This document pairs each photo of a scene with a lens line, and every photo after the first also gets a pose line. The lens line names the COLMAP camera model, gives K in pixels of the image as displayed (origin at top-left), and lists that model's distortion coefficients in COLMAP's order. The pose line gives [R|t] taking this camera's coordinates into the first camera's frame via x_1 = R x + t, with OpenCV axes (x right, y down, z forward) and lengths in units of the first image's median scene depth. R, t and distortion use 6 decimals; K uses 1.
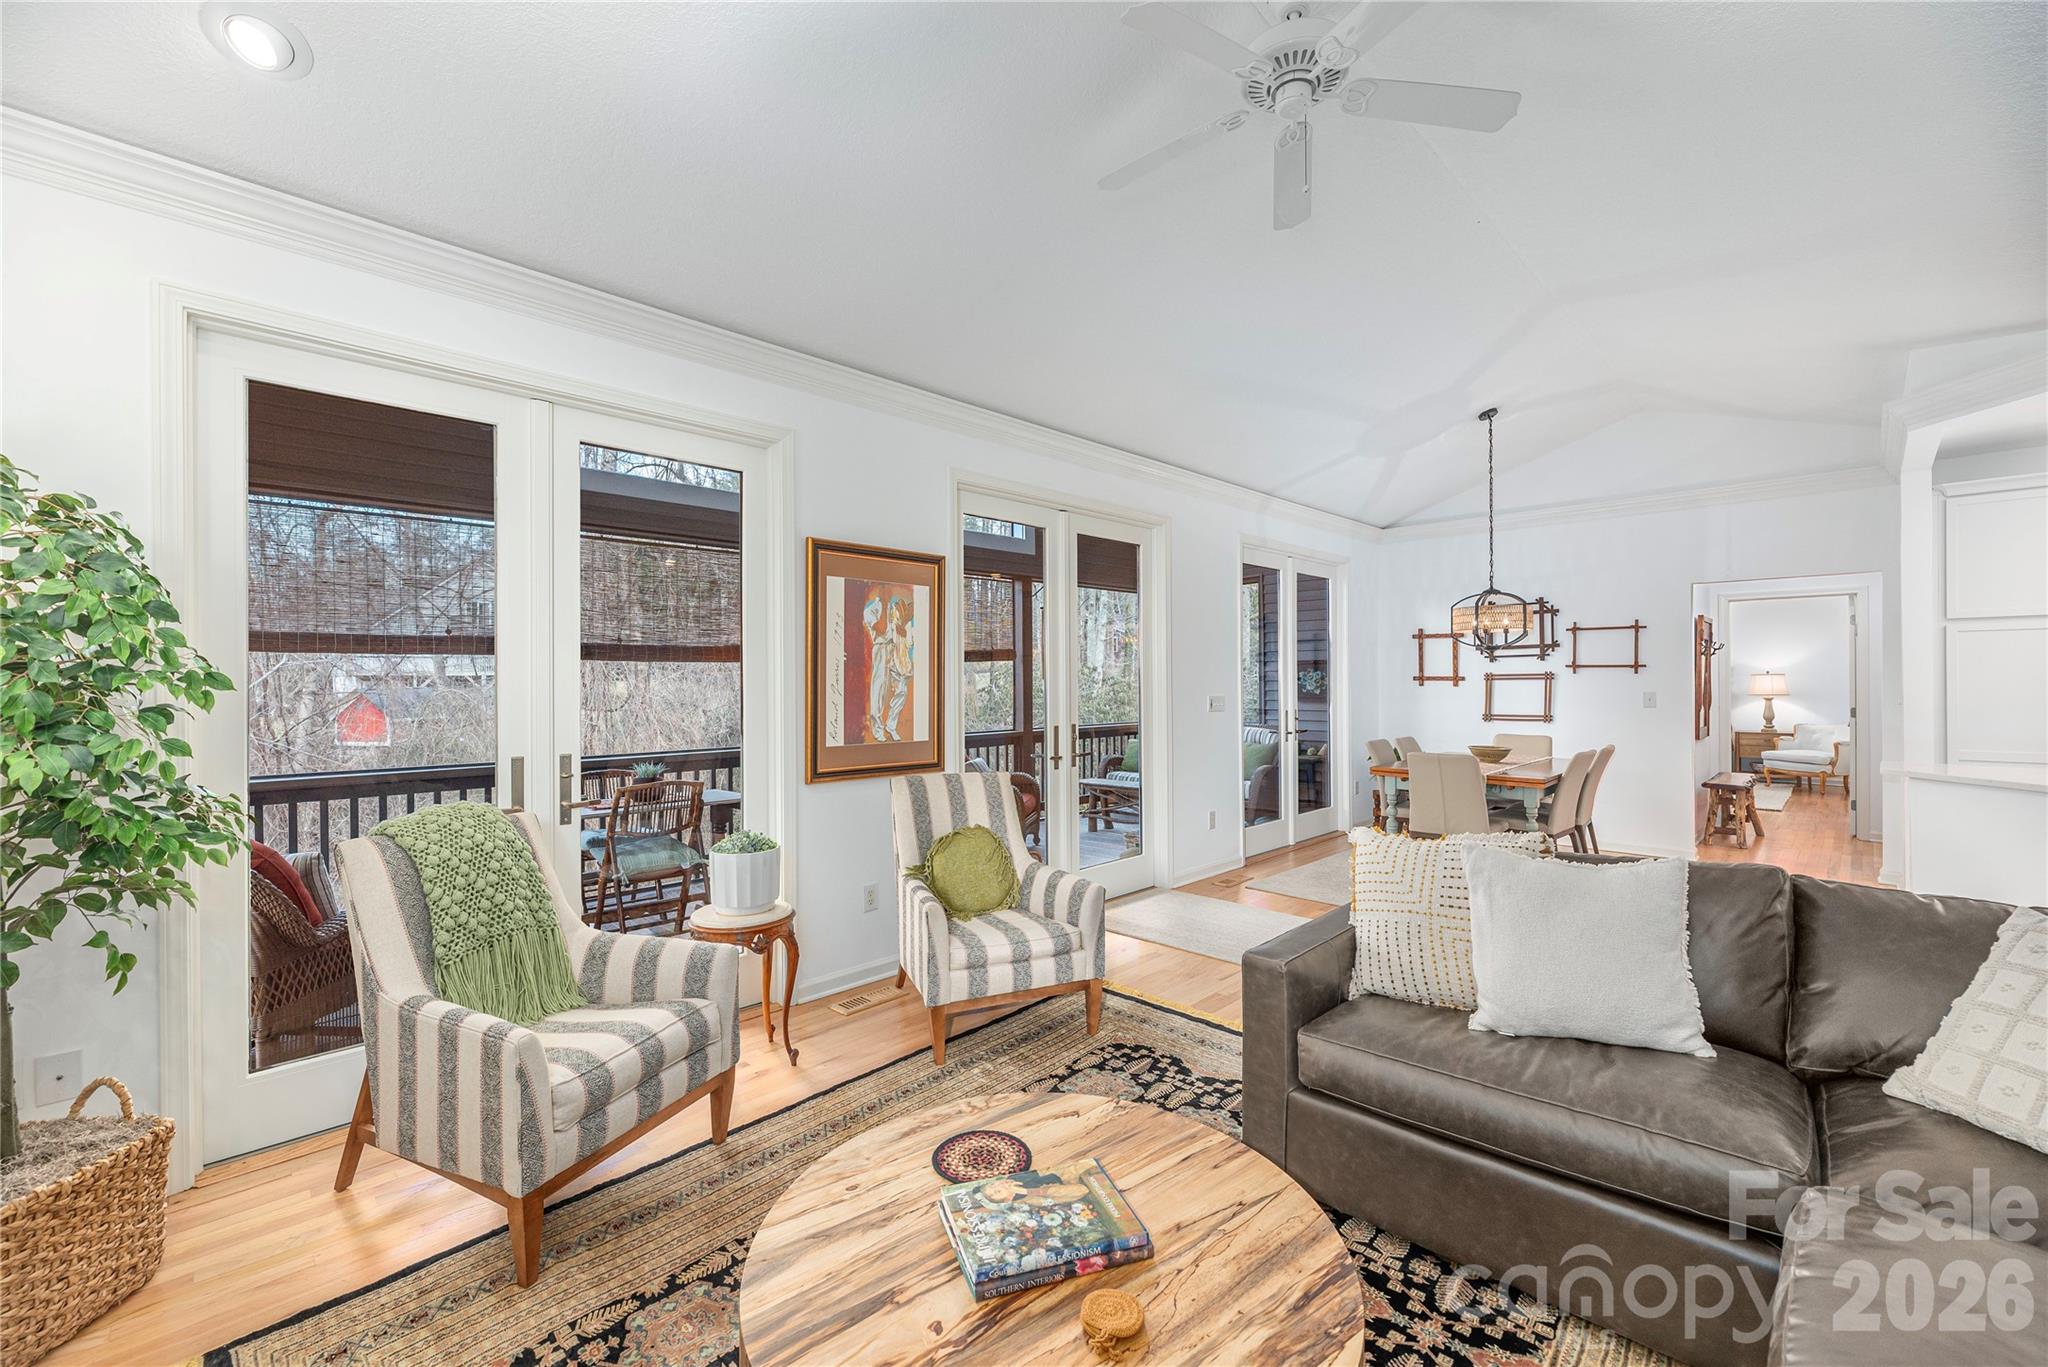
lens RADIAL K [[756.3, 0, 1025.7], [0, 756.3, 689.5], [0, 0, 1]] dist [-0.017409, 0.000077]
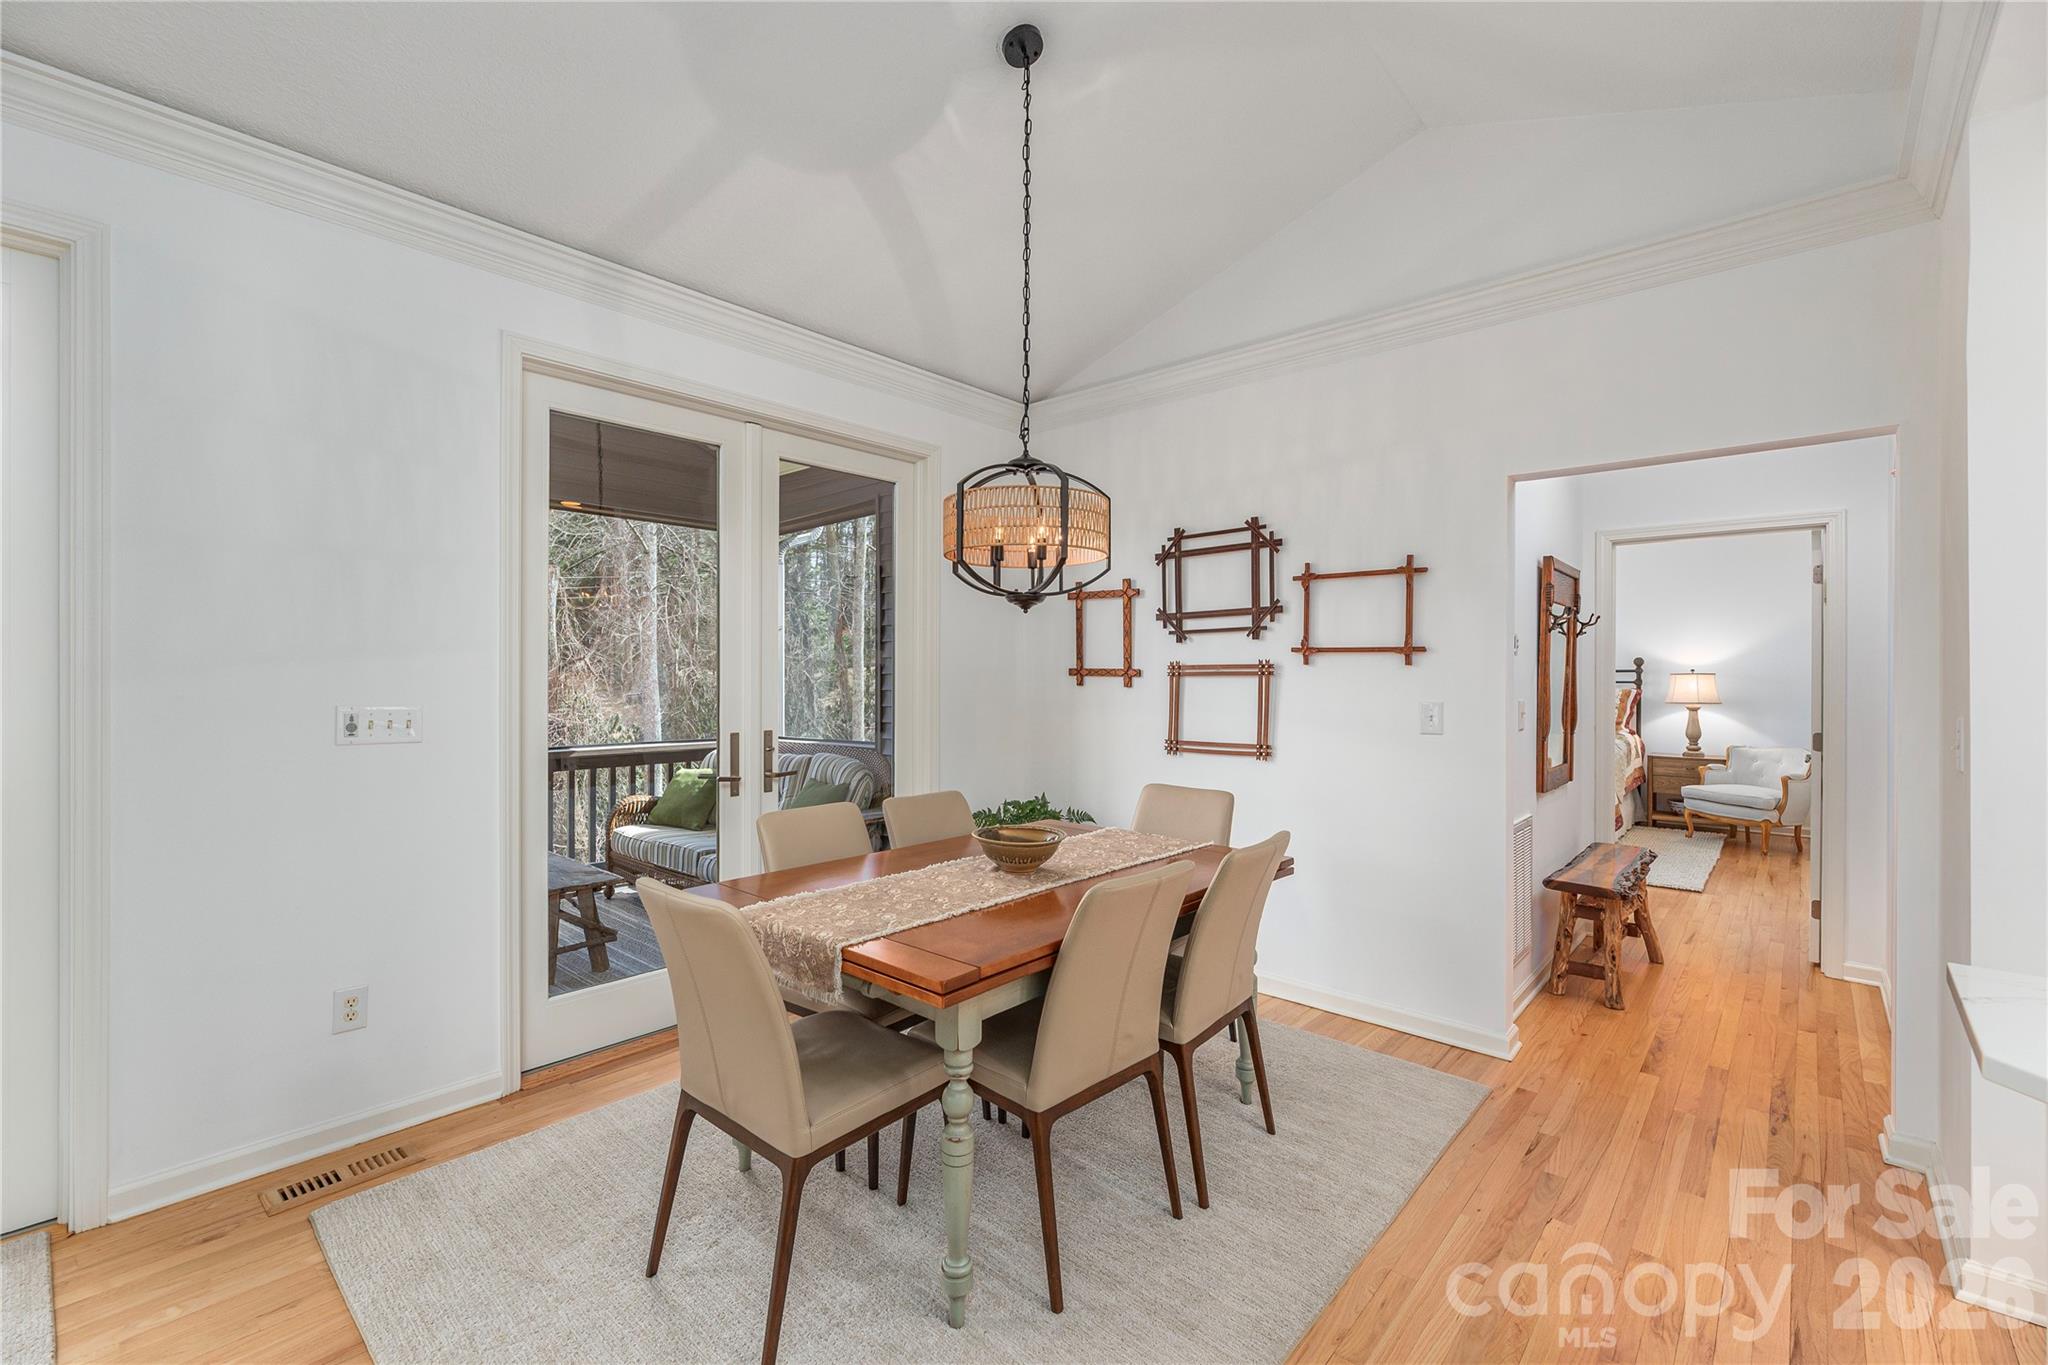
lens RADIAL K [[846.2, 0, 1021.2], [0, 846.2, 682.8], [0, 0, 1]] dist [-0.002360, -0.000446]
pose [[0.995256, 0.010249, 0.096745, 0.450093], [-0.010145, 0.999947, -0.001571, -0.005834], [-0.096756, 0.000583, 0.995308, 0.415951]]
